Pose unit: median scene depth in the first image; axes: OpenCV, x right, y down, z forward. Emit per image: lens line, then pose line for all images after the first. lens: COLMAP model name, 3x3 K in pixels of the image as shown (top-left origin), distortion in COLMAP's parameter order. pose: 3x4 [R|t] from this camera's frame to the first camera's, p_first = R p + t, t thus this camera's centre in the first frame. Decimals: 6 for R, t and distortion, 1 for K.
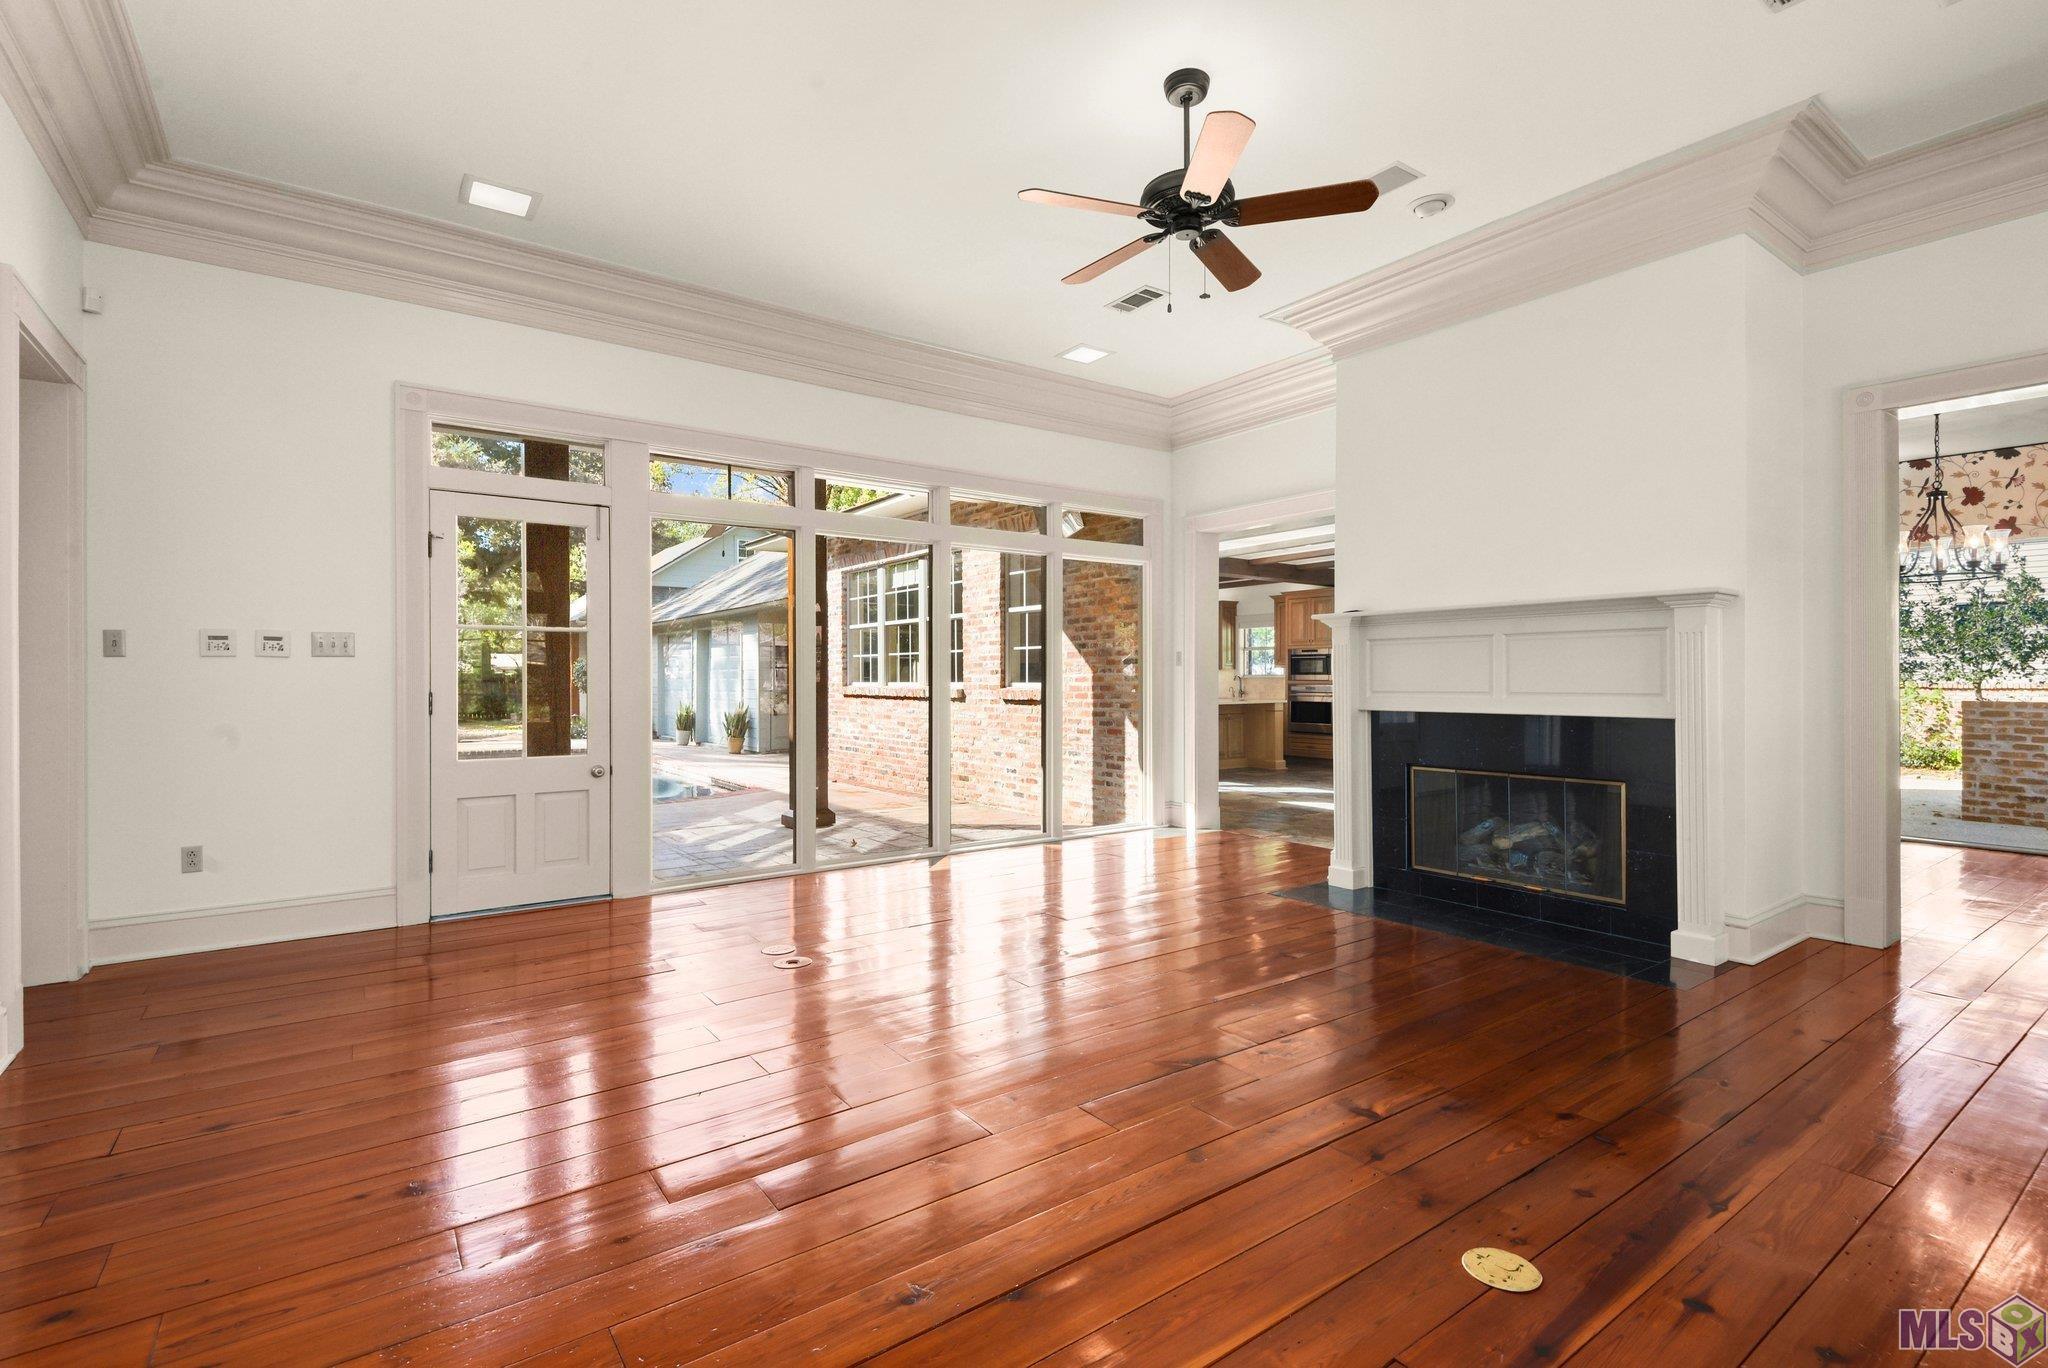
lens RADIAL K [[934.6, 0, 1026.3], [0, 934.6, 672.2], [0, 0, 1]] dist [0.037353, -0.025183]
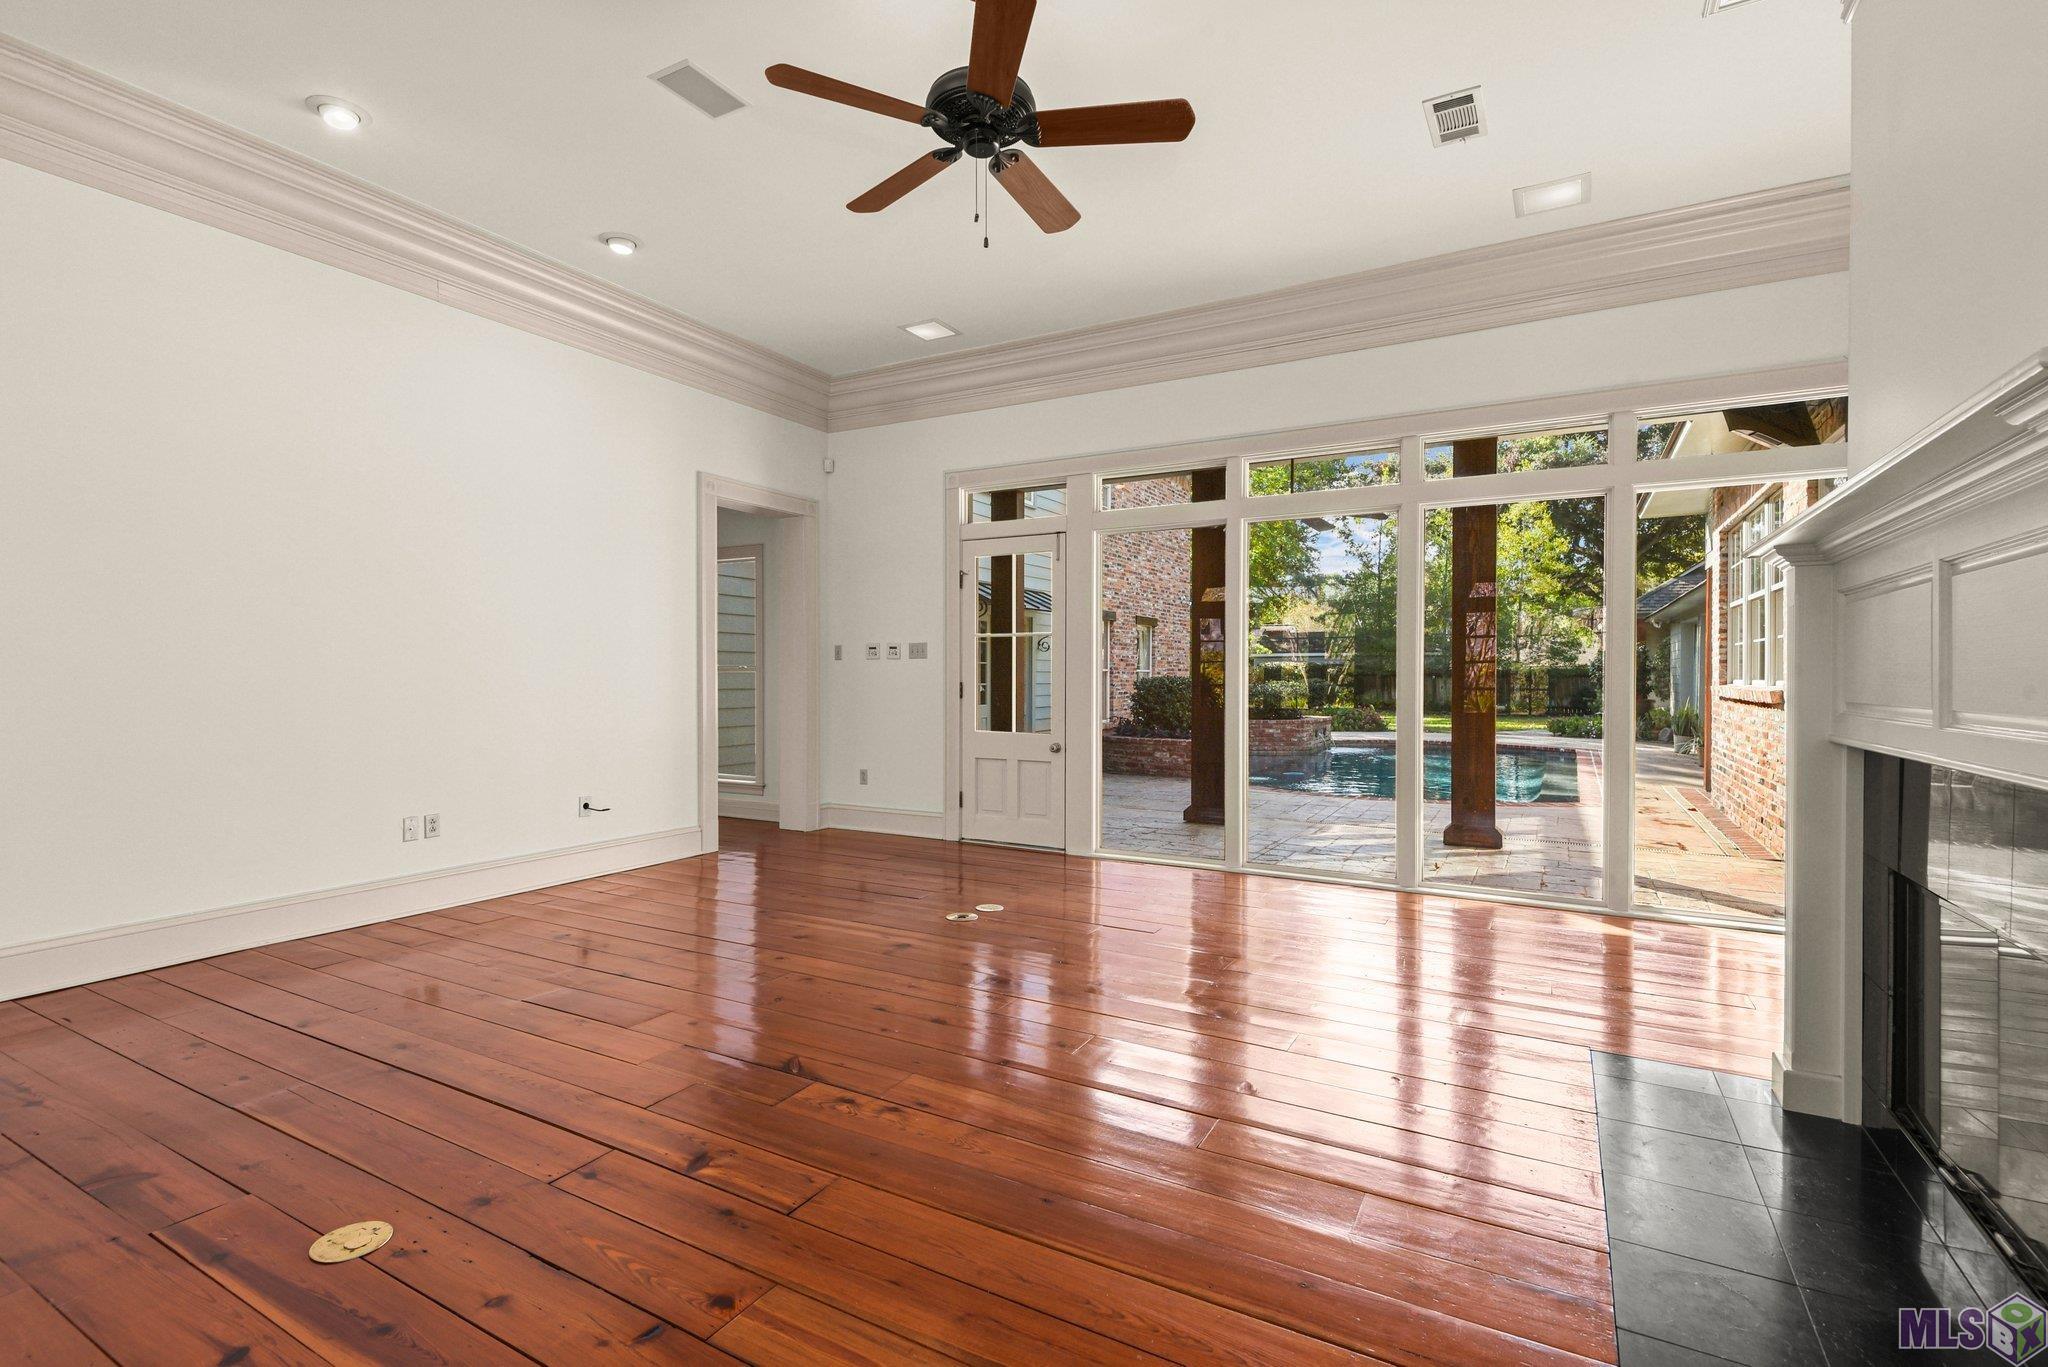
lens RADIAL K [[934.6, 0, 1026.3], [0, 934.6, 671.7], [0, 0, 1]] dist [0.037353, -0.025183]
pose [[0.419815, 0.000479, -0.907610, 0.745636], [0.004911, 0.999984, 0.002800, 0.002836], [0.907596, -0.005632, 0.419806, 0.525733]]
